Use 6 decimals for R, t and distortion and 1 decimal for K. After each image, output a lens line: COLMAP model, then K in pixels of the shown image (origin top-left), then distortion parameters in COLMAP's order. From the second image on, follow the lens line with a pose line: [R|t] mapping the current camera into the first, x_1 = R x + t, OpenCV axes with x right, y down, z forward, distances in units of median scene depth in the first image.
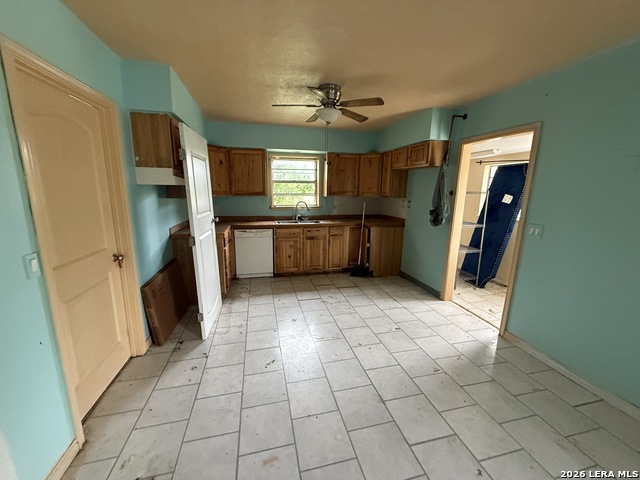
lens RADIAL K [[254.6, 0, 319.9], [0, 254.6, 240.0], [0, 0, 1]] dist [0.000799, -0.000393]
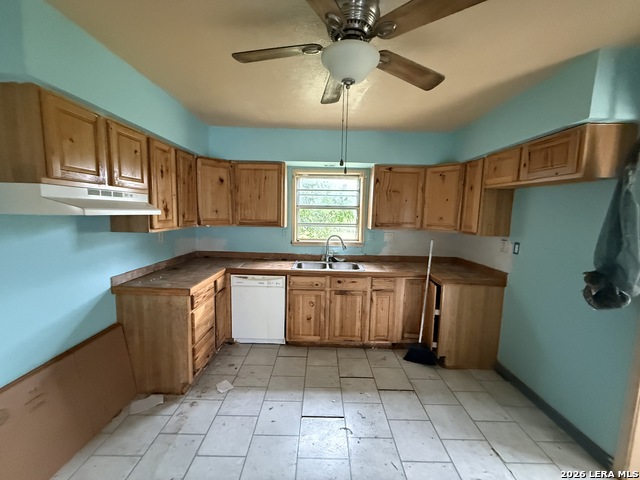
lens RADIAL K [[254.6, 0, 321.2], [0, 254.6, 239.0], [0, 0, 1]] dist [0.000799, -0.000393]
pose [[0.971743, 0.036586, -0.233187, 0.061503], [-0.058320, 0.994500, -0.086999, -0.088301], [0.228722, 0.098140, 0.968532, 0.357928]]
